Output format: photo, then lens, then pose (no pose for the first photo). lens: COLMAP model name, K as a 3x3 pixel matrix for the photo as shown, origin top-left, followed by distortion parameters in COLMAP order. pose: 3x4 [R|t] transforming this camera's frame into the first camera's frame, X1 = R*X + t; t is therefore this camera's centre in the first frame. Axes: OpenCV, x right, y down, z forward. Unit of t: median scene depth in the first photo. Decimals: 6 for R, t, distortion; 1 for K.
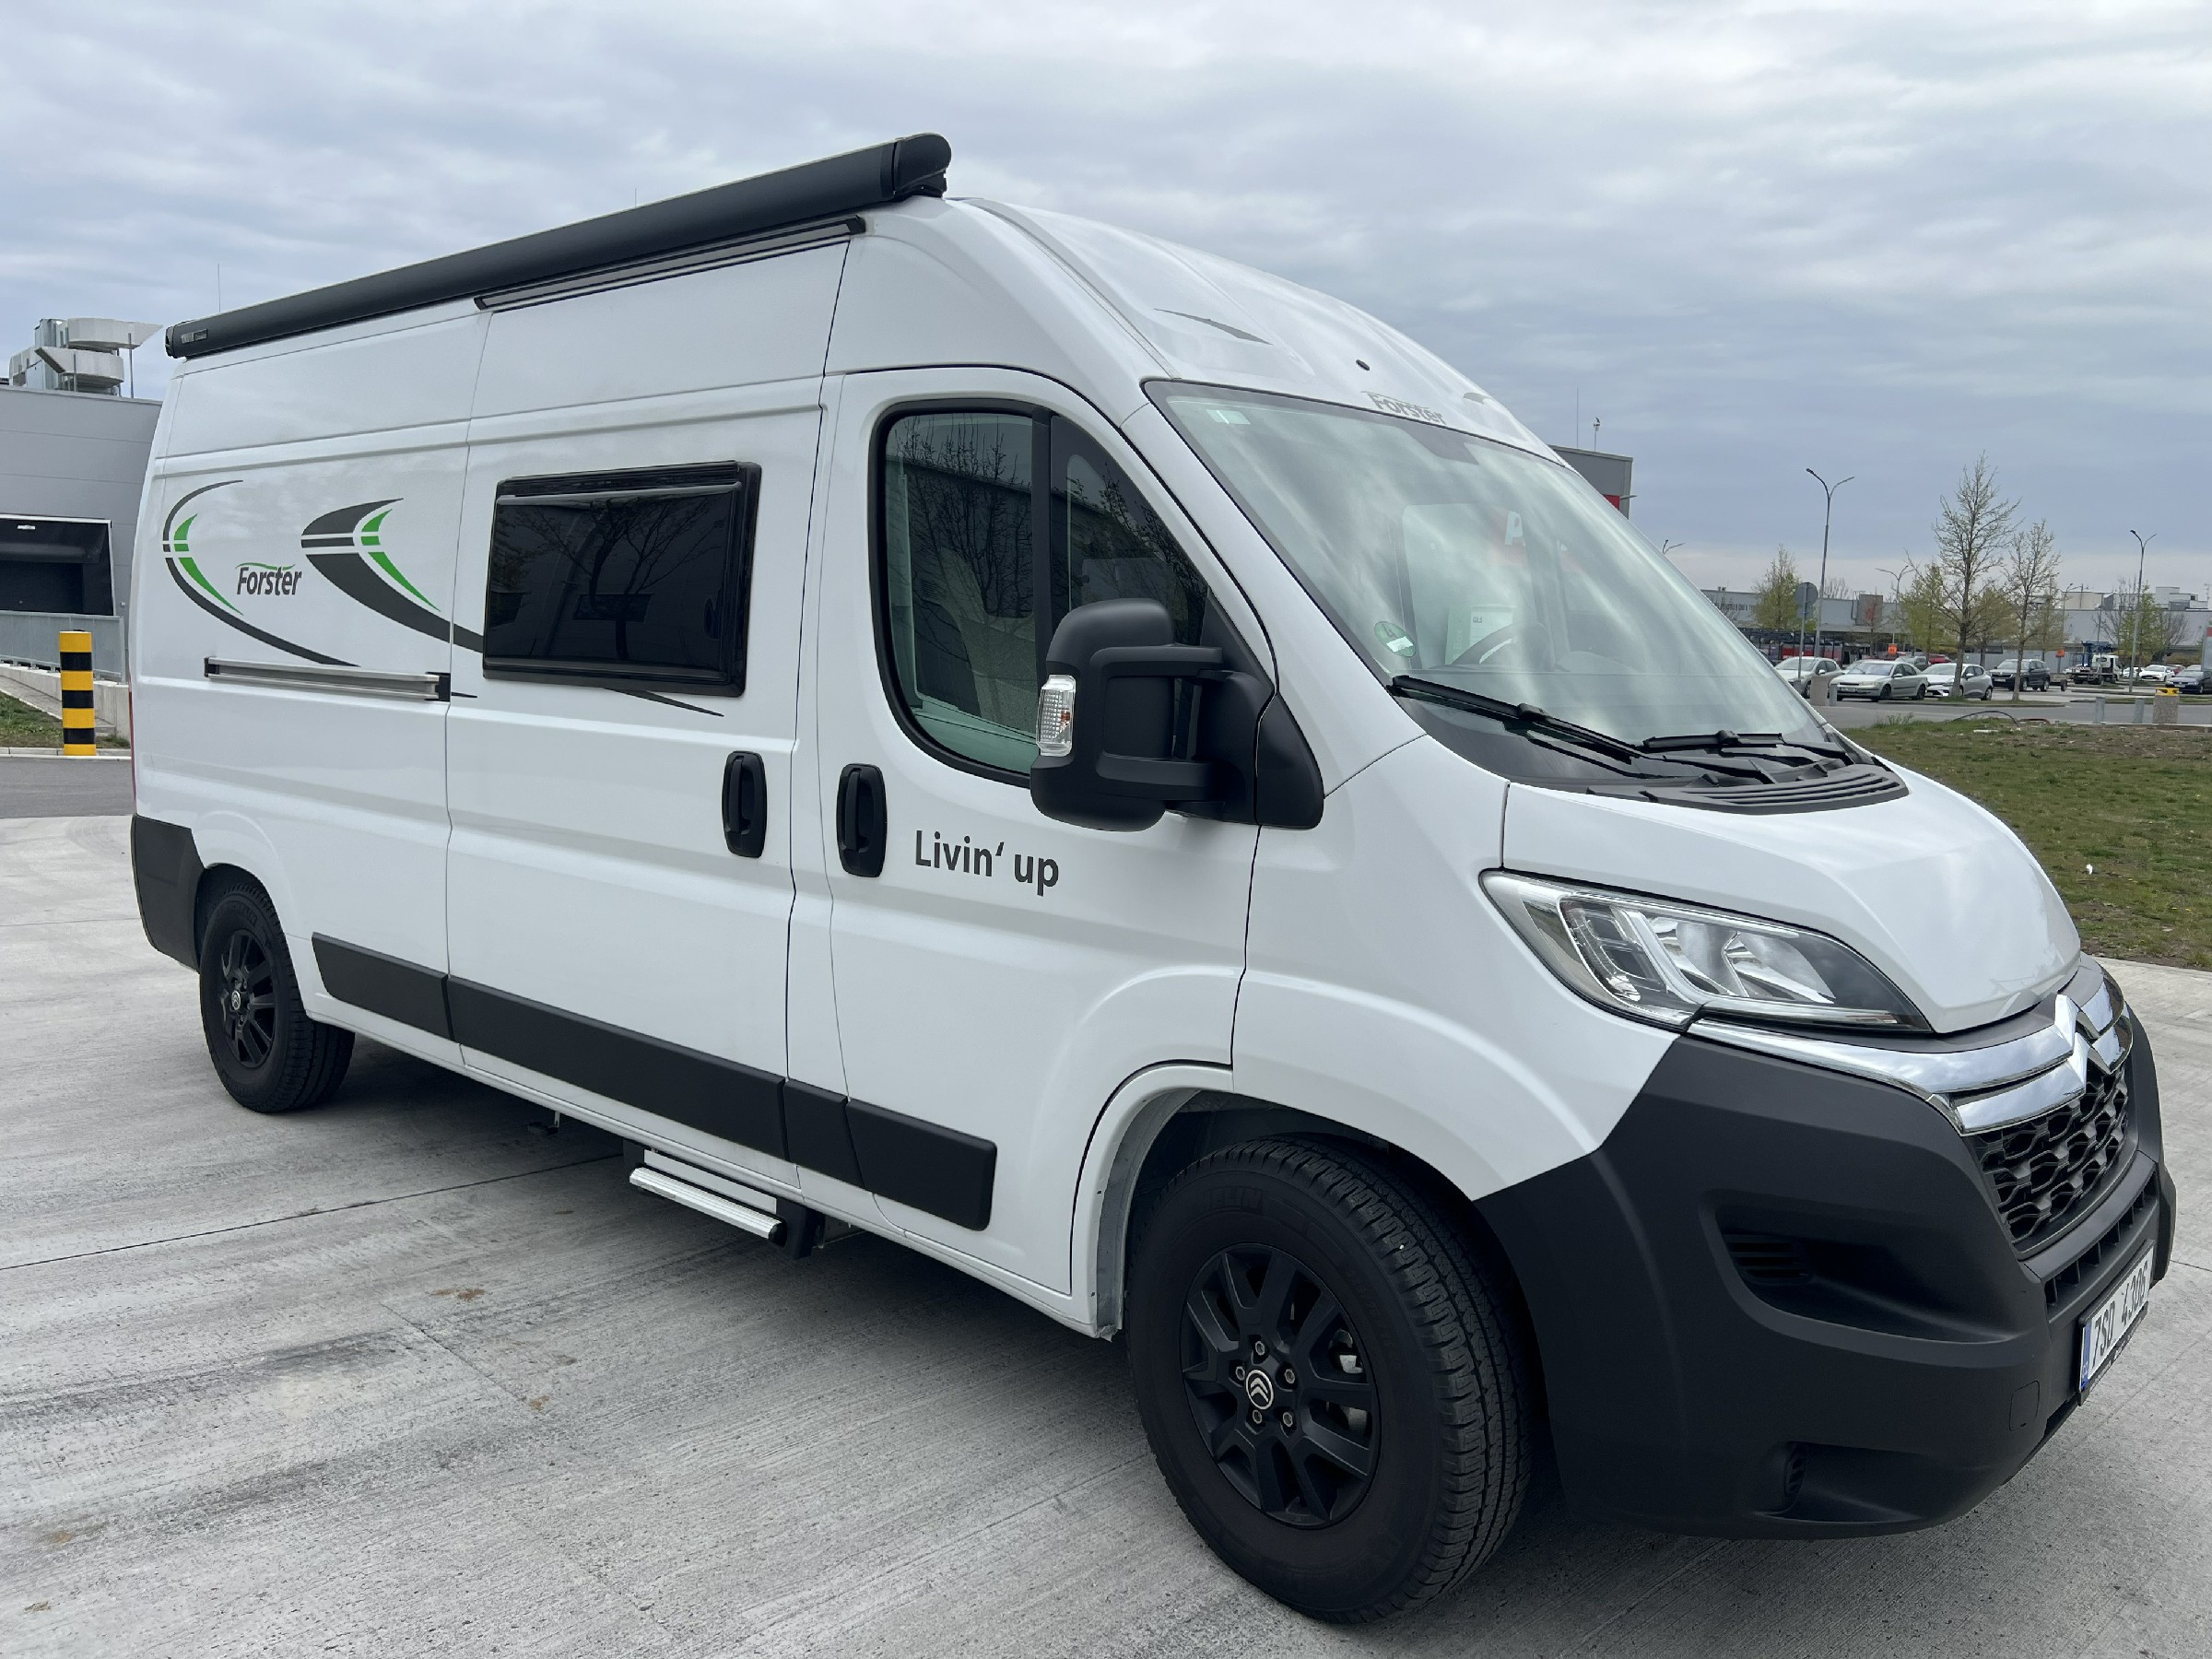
lens RADIAL K [[1668.5, 0, 1108.3], [0, 1668.5, 825.7], [0, 0, 1]] dist [0.046206, -0.054832]
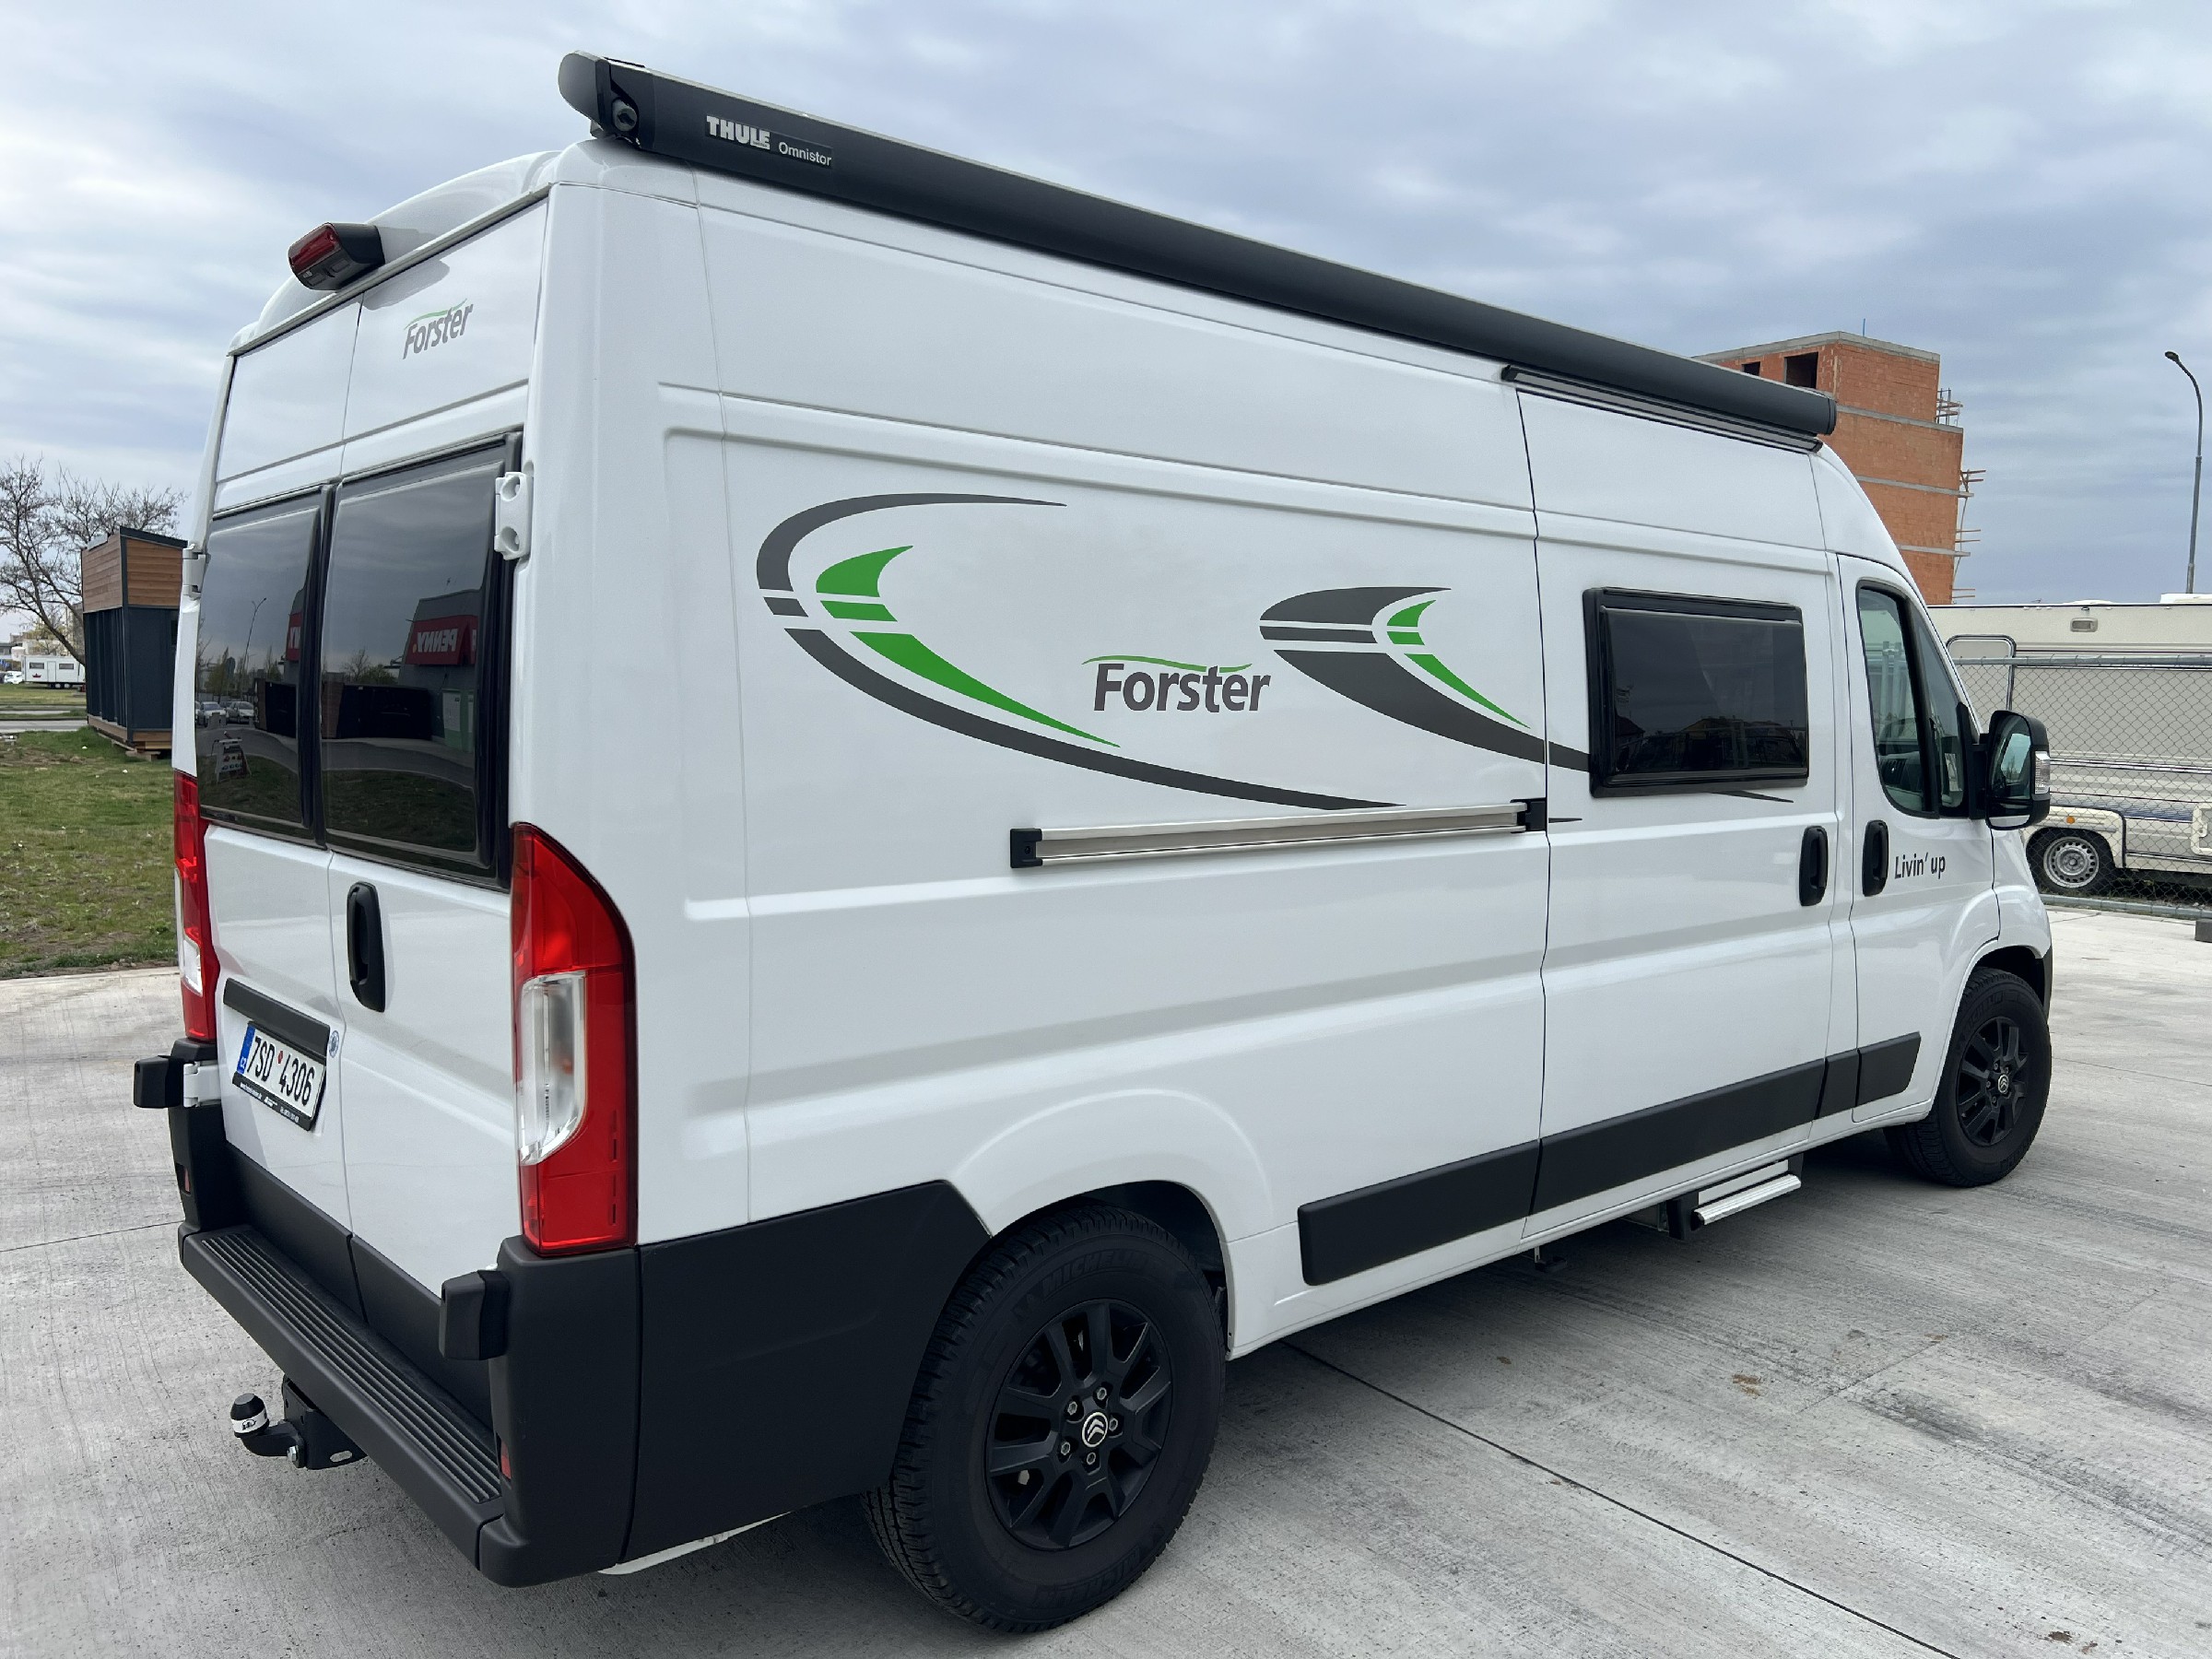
lens RADIAL K [[1668.5, 0, 1105.8], [0, 1668.5, 838.0], [0, 0, 1]] dist [0.046206, -0.054832]
pose [[0.119939, -0.115673, 0.986019, -1.295946], [0.097145, 0.989790, 0.104298, -0.185258], [-0.988017, 0.083277, 0.129952, 1.122376]]
